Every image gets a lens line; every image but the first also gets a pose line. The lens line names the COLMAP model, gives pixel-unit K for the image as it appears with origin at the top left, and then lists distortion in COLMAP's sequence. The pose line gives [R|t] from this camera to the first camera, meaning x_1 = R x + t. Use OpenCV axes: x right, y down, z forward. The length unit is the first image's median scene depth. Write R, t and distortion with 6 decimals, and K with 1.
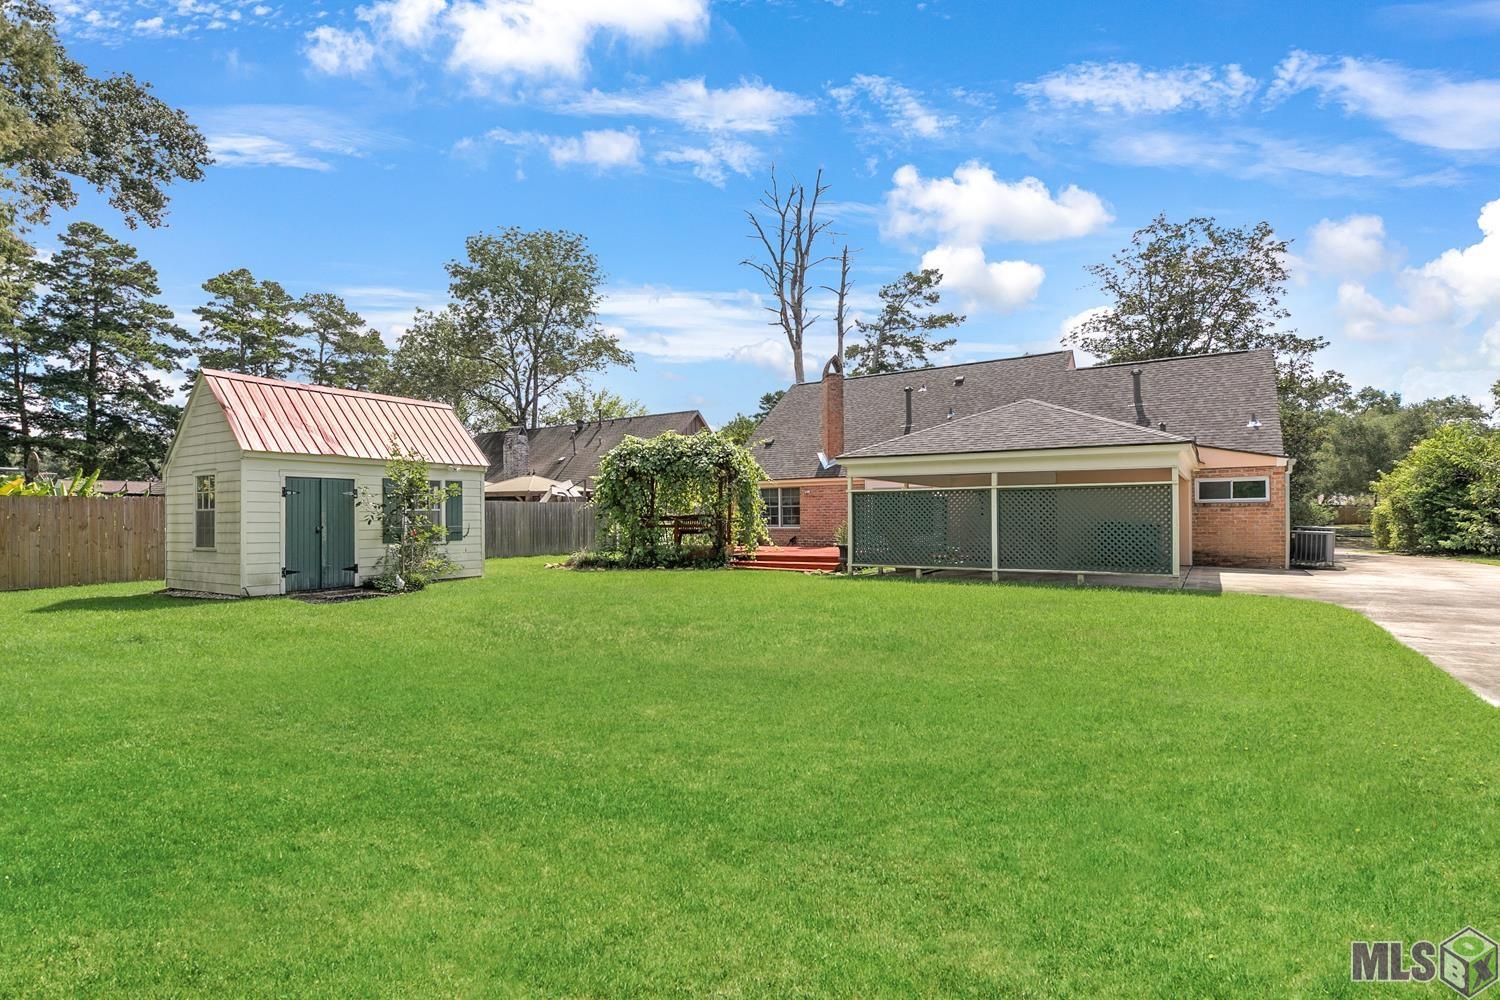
lens RADIAL K [[742.0, 0, 755.3], [0, 742.0, 503.5], [0, 0, 1]] dist [-0.000310, 0.000071]
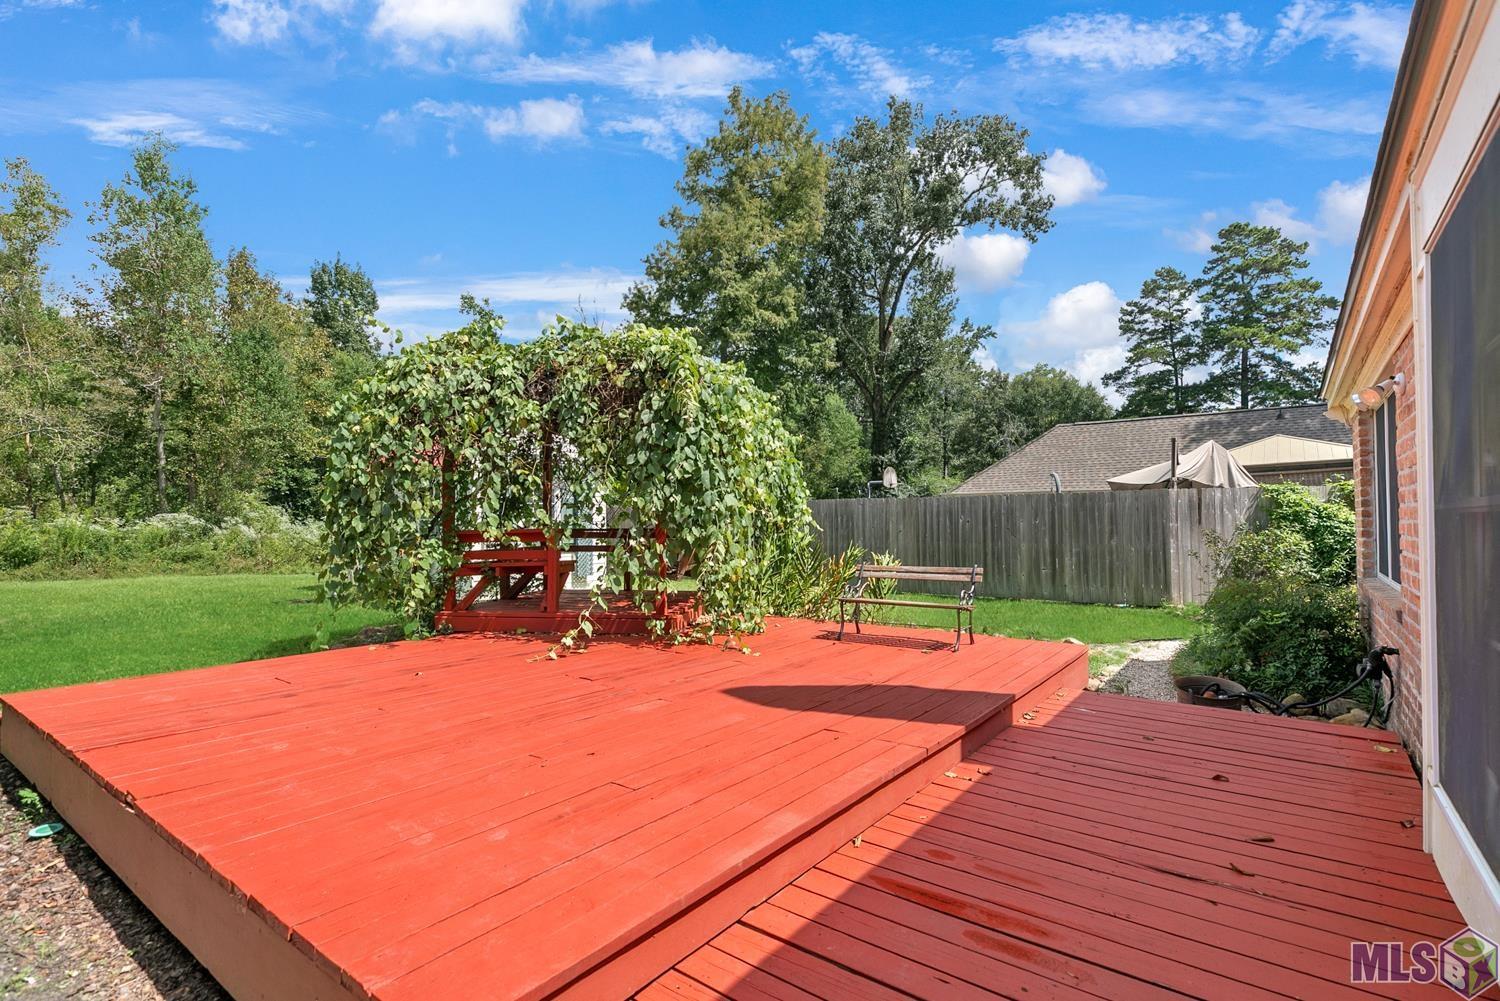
lens RADIAL K [[713.8, 0, 746.6], [0, 713.8, 507.0], [0, 0, 1]] dist [-0.000113, -0.000004]
pose [[0.999804, -0.019786, -0.000029, 0.035949], [0.019786, 0.999802, 0.001978, 0.000438], [-0.000010, -0.001978, 0.999998, 0.122600]]
